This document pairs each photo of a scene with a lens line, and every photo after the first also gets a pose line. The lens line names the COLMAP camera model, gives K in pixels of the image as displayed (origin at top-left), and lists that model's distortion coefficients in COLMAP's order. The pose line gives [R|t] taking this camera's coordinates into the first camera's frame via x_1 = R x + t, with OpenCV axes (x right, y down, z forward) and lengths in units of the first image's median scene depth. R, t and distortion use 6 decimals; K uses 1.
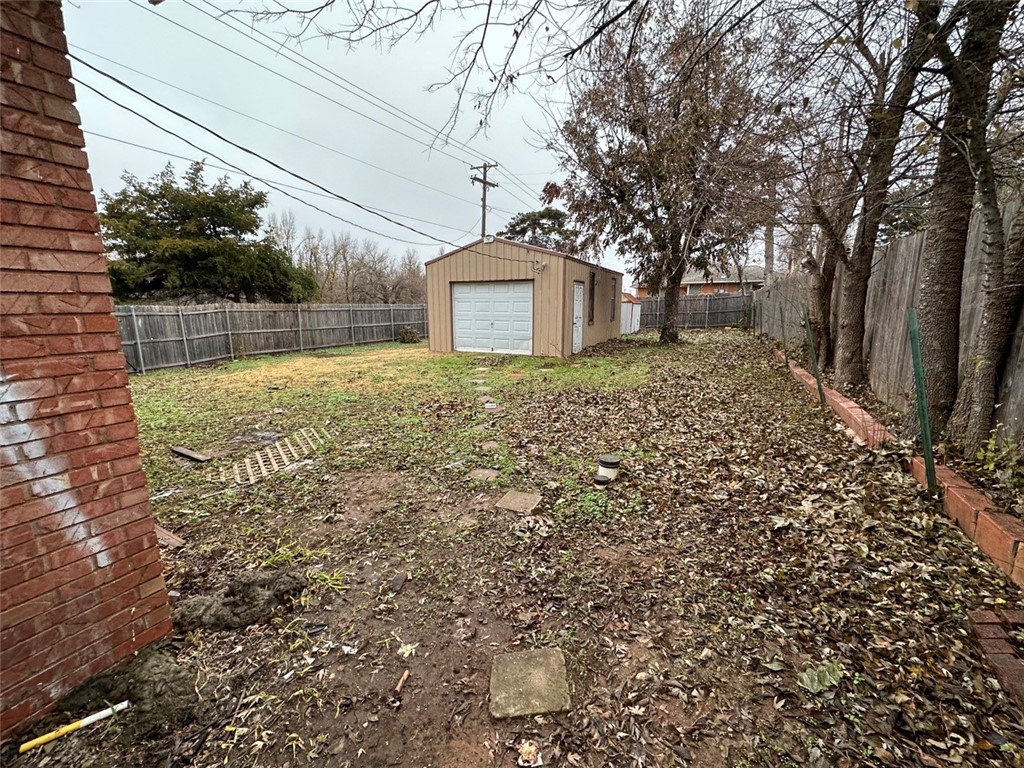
lens RADIAL K [[415.3, 0, 512.0], [0, 415.3, 384.0], [0, 0, 1]] dist [-0.001346, -0.000298]
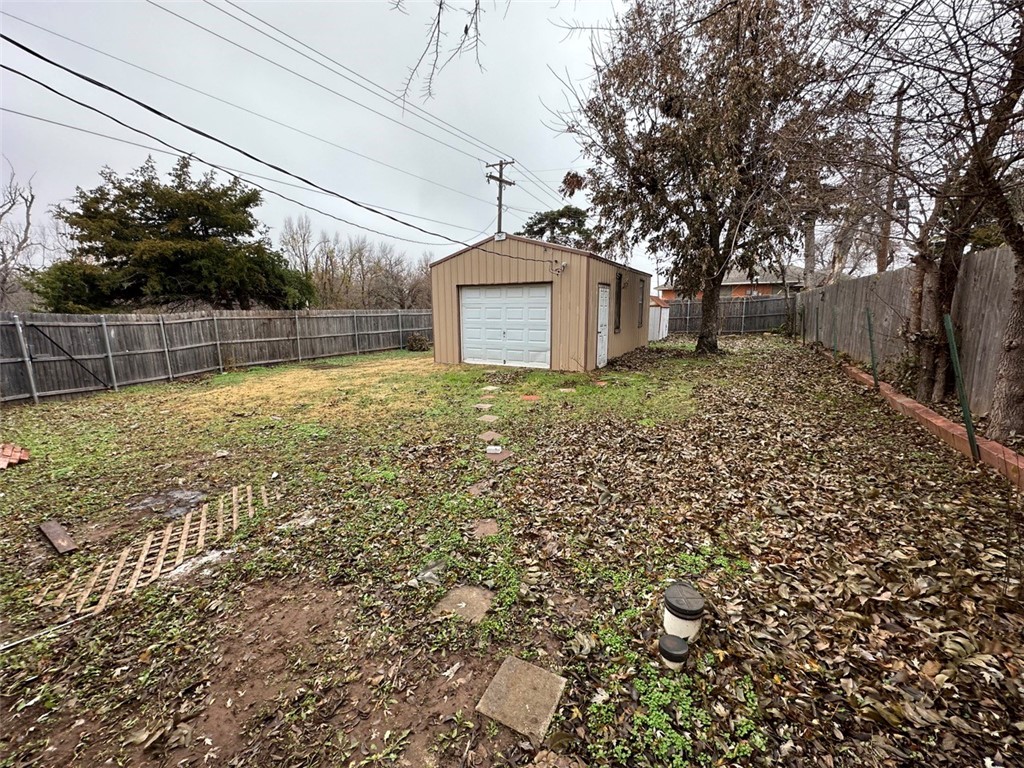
lens RADIAL K [[415.3, 0, 512.0], [0, 415.3, 384.0], [0, 0, 1]] dist [-0.001346, -0.000298]
pose [[0.999044, 0.003086, -0.043617, 0.007094], [-0.003336, 0.999978, -0.005681, -0.032229], [0.043598, 0.005821, 0.999032, 0.126089]]
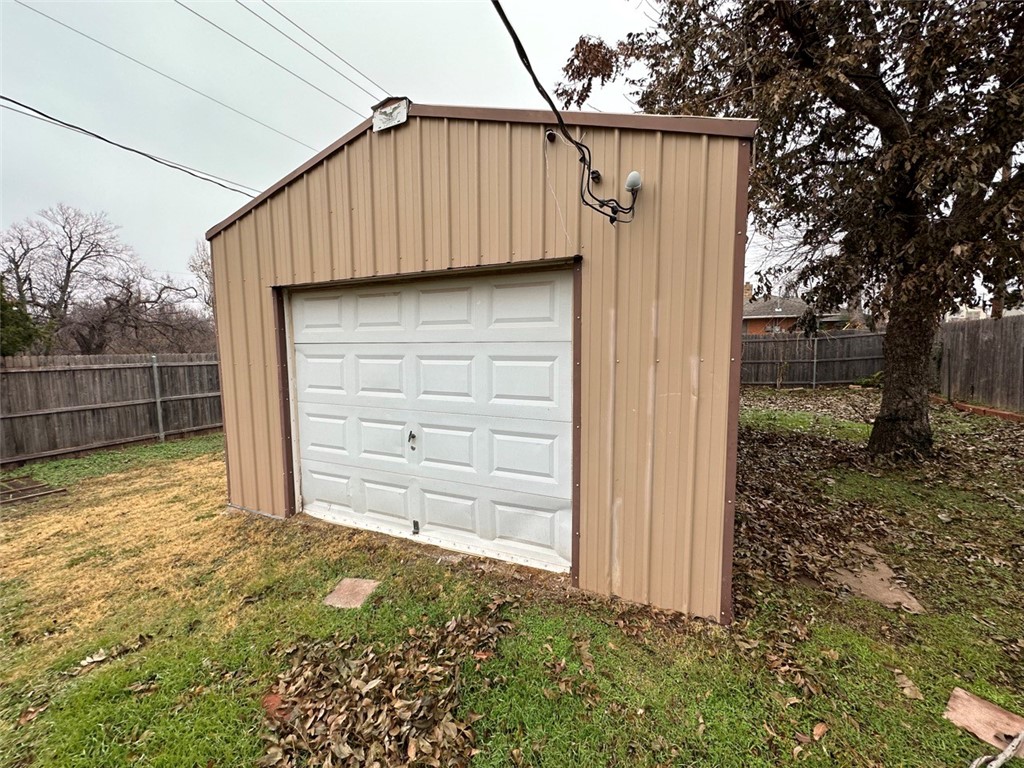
lens RADIAL K [[415.3, 0, 512.0], [0, 415.3, 384.0], [0, 0, 1]] dist [-0.001346, -0.000298]
pose [[0.999150, -0.010683, 0.039815, 0.006483], [0.014465, 0.995282, -0.095937, -0.154395], [-0.038603, 0.096431, 0.994591, 0.736910]]
